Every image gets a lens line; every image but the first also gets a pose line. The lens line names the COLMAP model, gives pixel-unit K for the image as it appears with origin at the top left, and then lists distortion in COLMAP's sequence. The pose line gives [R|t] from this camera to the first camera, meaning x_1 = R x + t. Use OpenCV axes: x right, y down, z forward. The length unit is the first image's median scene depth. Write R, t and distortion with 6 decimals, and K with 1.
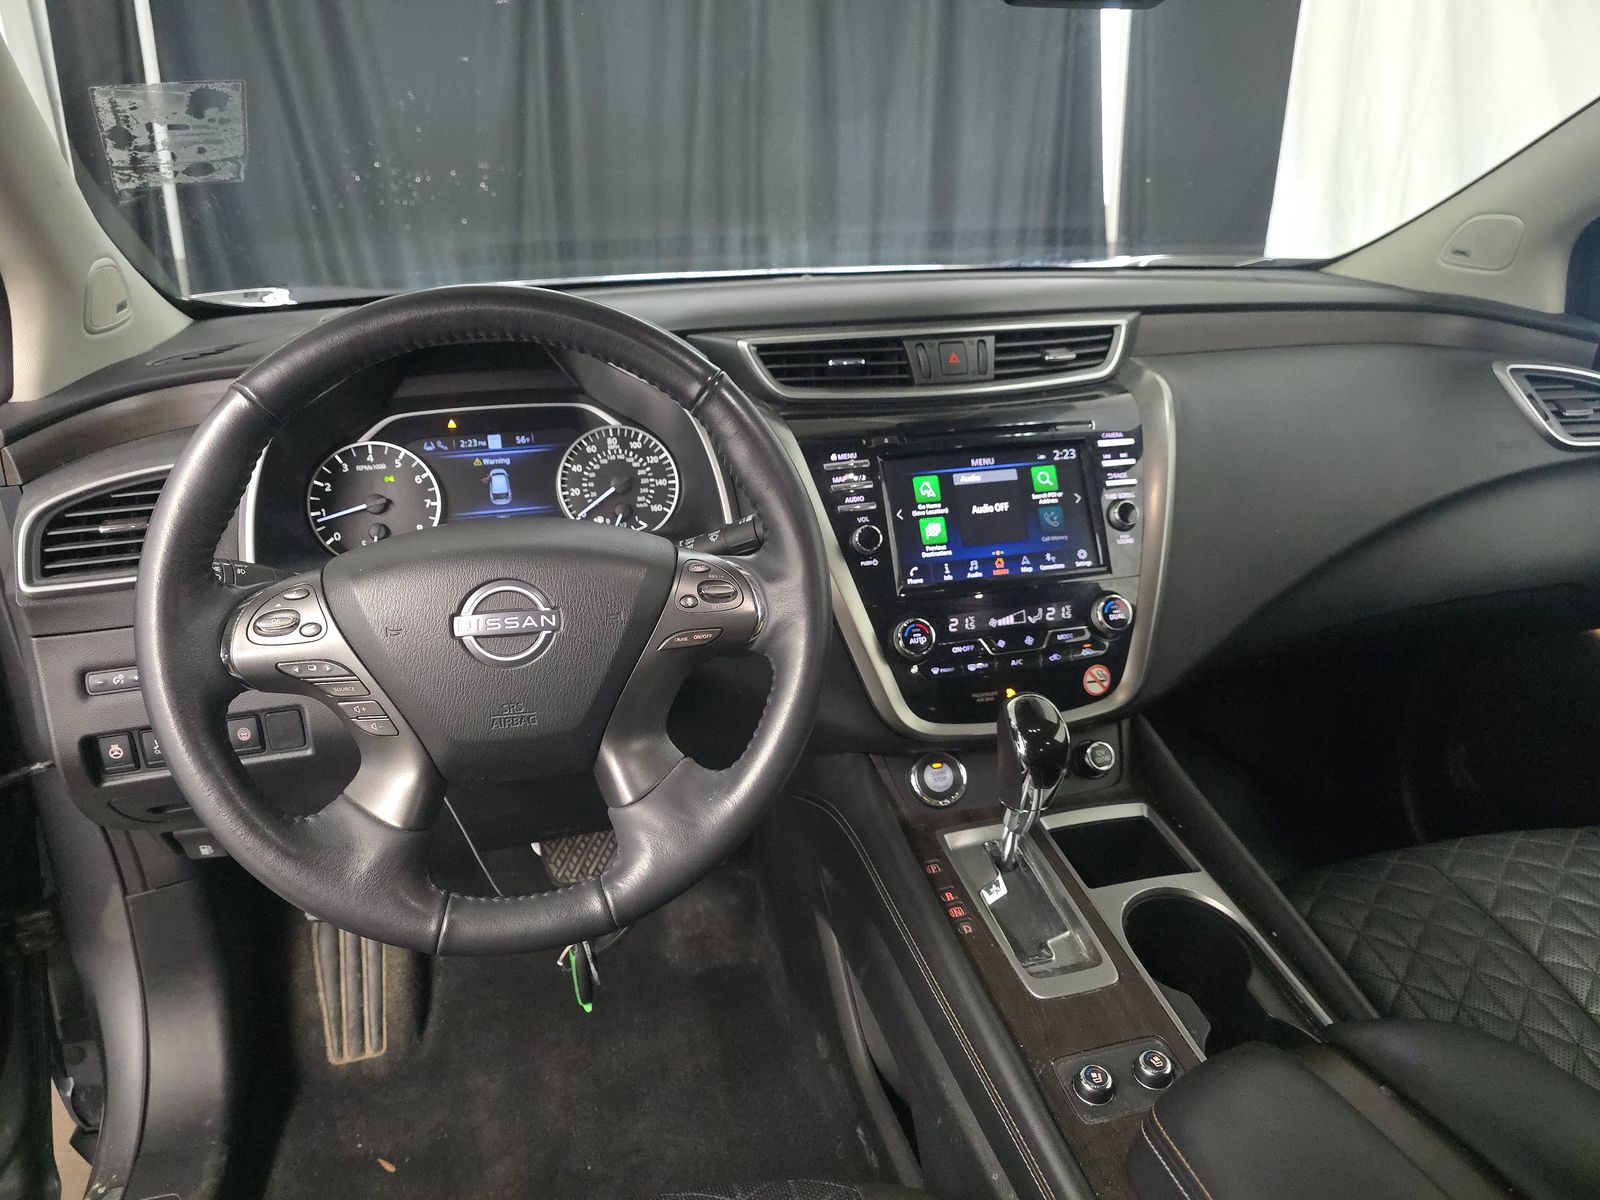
lens RADIAL K [[1081.7, 0, 798.5], [0, 1081.7, 606.1], [0, 0, 1]] dist [0.026031, -0.043517]
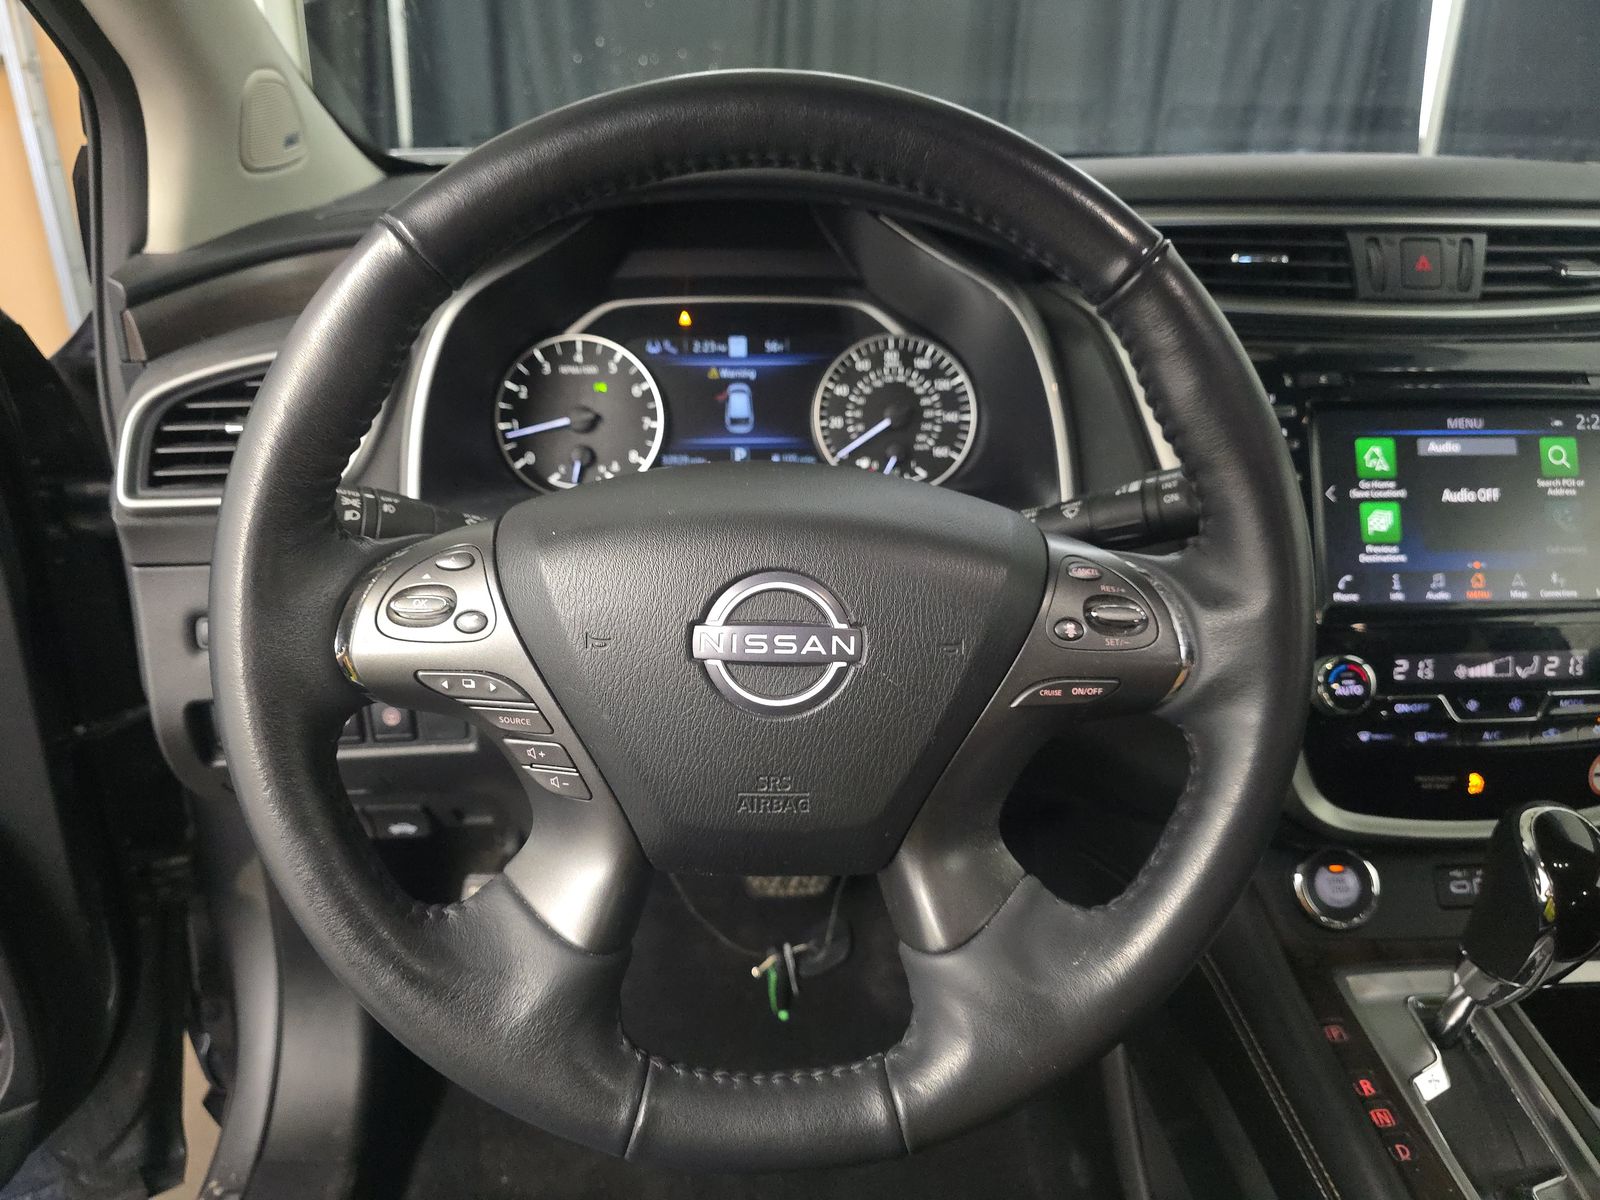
lens RADIAL K [[1081.7, 0, 801.6], [0, 1081.7, 613.1], [0, 0, 1]] dist [0.026031, -0.043517]
pose [[0.983121, 0.101603, -0.152150, -0.108477], [-0.090742, 0.992915, 0.076716, -0.031545], [0.158866, -0.061615, 0.985376, 0.268688]]
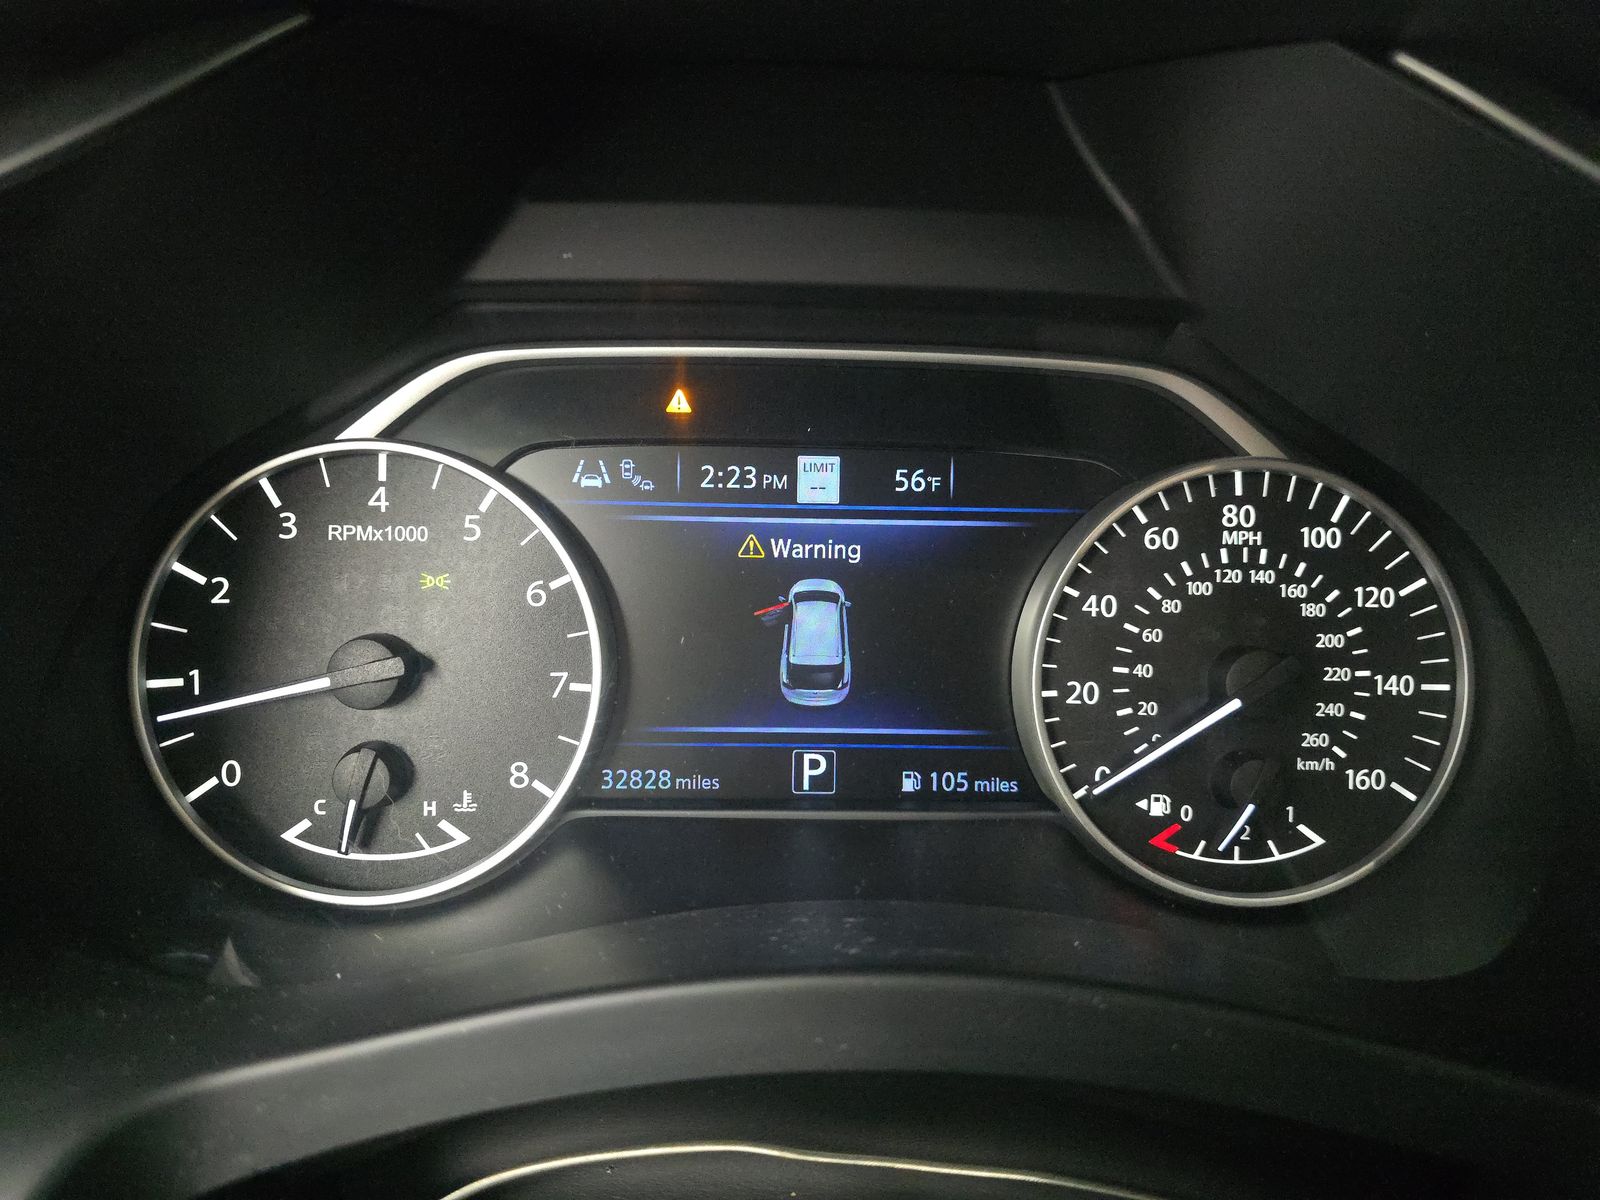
lens RADIAL K [[1081.7, 0, 791.2], [0, 1081.7, 597.9], [0, 0, 1]] dist [0.026031, -0.043517]
pose [[0.973054, 0.124608, -0.194006, -0.239140], [-0.124587, 0.992132, 0.012355, -0.129125], [0.194019, 0.012149, 0.980923, 0.758121]]
